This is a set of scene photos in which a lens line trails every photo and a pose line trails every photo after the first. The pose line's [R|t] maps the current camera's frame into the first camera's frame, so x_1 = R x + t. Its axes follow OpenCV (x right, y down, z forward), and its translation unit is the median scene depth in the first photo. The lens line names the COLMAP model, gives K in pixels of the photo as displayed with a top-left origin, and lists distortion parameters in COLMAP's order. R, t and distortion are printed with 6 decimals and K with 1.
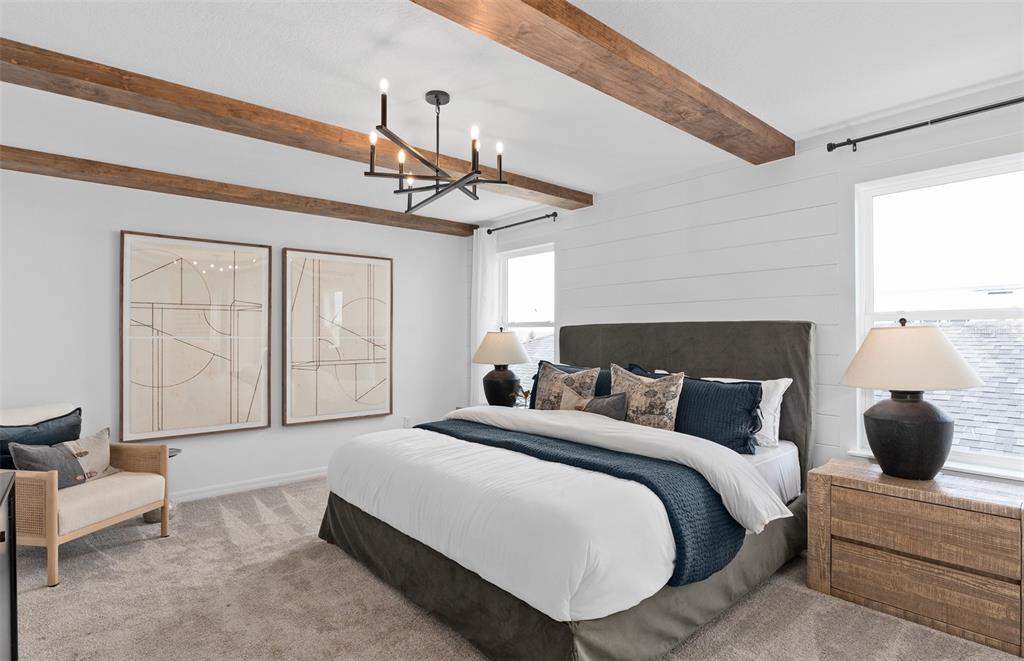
lens RADIAL K [[521.5, 0, 512.0], [0, 521.5, 330.5], [0, 0, 1]] dist [-0.000899, -0.000070]
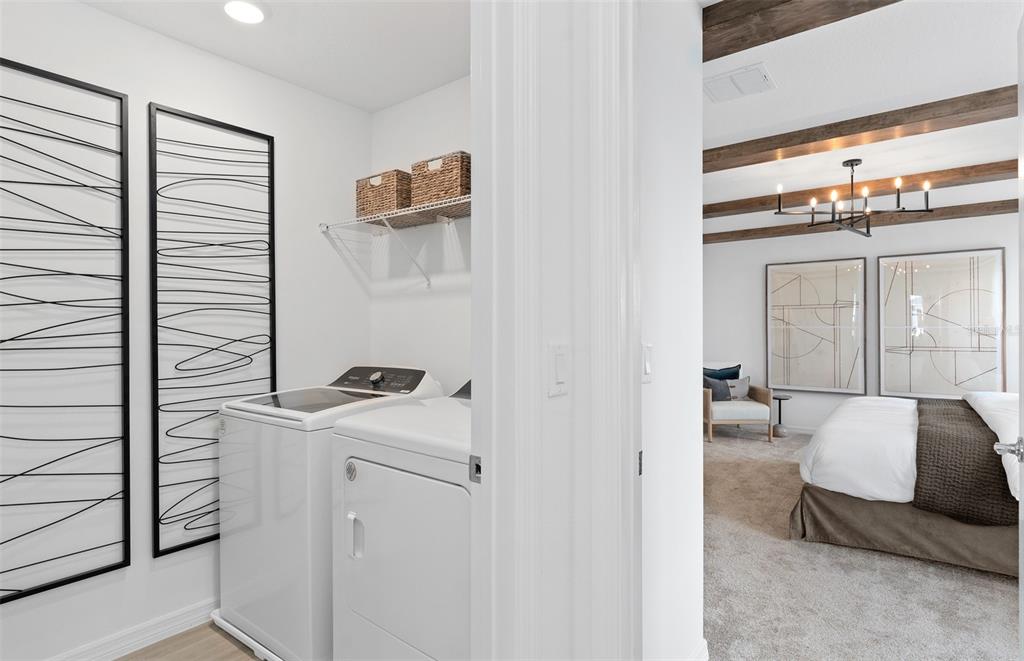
lens RADIAL K [[521.5, 0, 512.0], [0, 521.5, 330.5], [0, 0, 1]] dist [-0.000899, -0.000070]
pose [[0.204435, 0.004442, -0.978870, 0.744625], [0.012133, 0.999901, 0.007072, 0.002724], [0.978805, -0.013322, 0.204361, -0.163796]]
